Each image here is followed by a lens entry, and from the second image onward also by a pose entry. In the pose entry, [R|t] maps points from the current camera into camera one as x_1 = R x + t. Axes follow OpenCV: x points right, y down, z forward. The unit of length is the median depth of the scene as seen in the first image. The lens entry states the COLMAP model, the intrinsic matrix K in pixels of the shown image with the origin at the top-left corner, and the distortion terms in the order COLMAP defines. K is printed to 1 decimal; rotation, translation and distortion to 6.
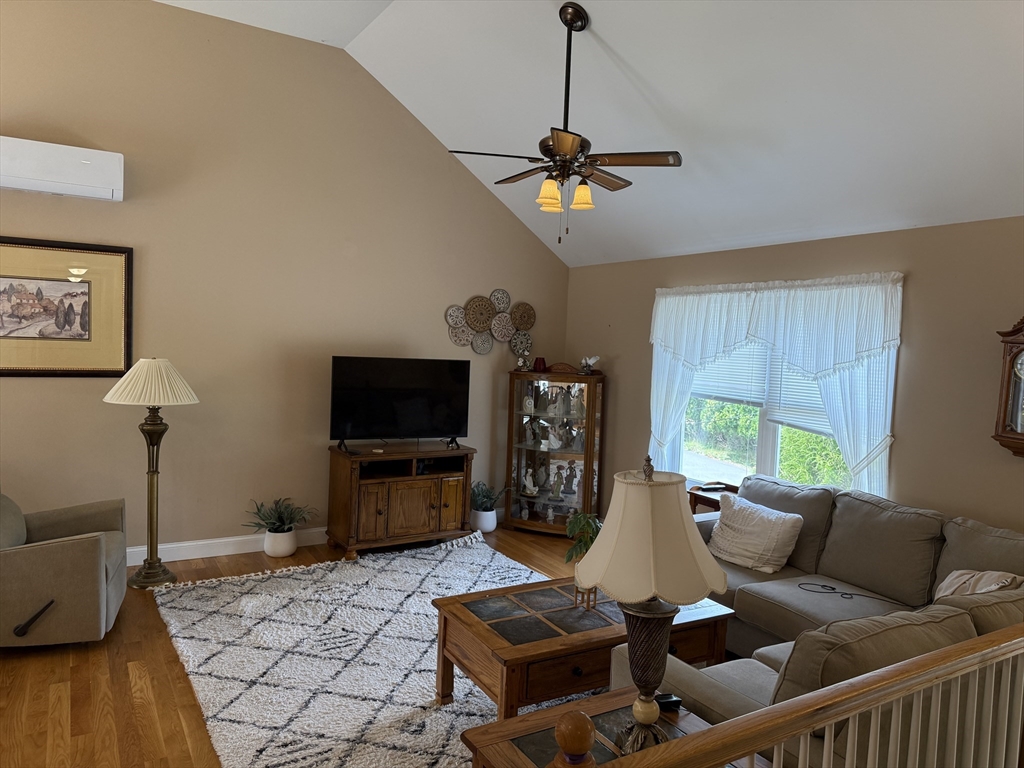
lens RADIAL K [[721.8, 0, 515.6], [0, 721.8, 387.2], [0, 0, 1]] dist [0.059935, -0.065120]
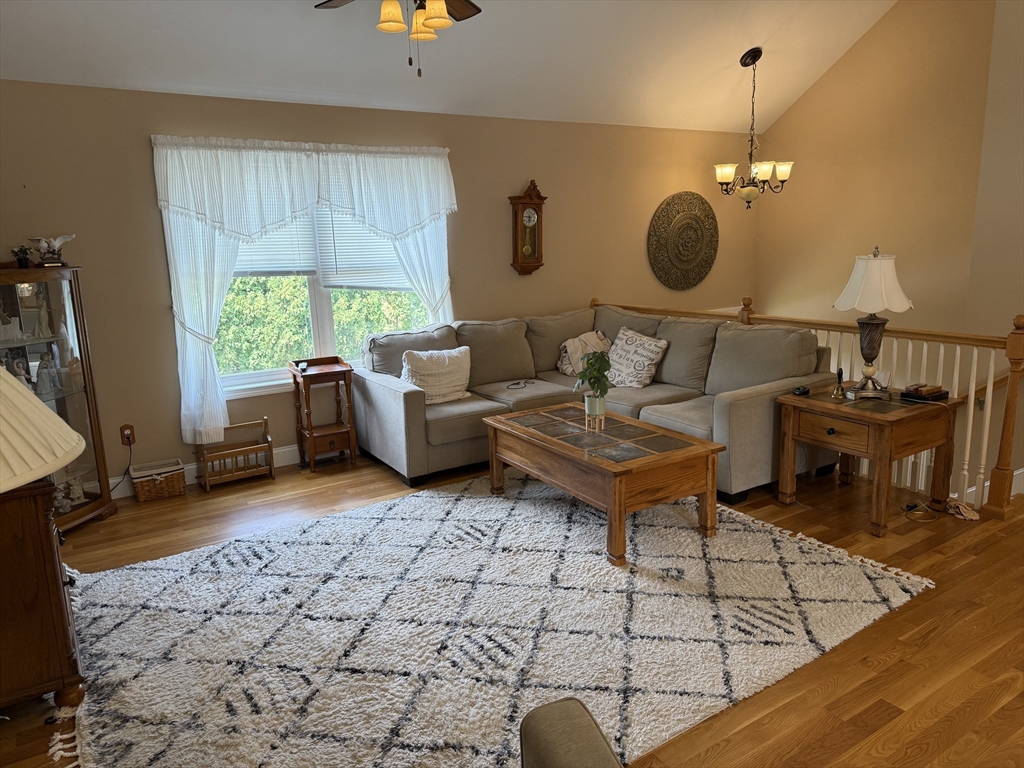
lens RADIAL K [[721.8, 0, 514.7], [0, 721.8, 382.3], [0, 0, 1]] dist [0.059935, -0.065120]
pose [[-0.035533, -0.231059, 0.972291, -0.709619], [0.094260, 0.967793, 0.233435, -0.038623], [-0.994913, 0.099942, -0.012609, 0.798903]]
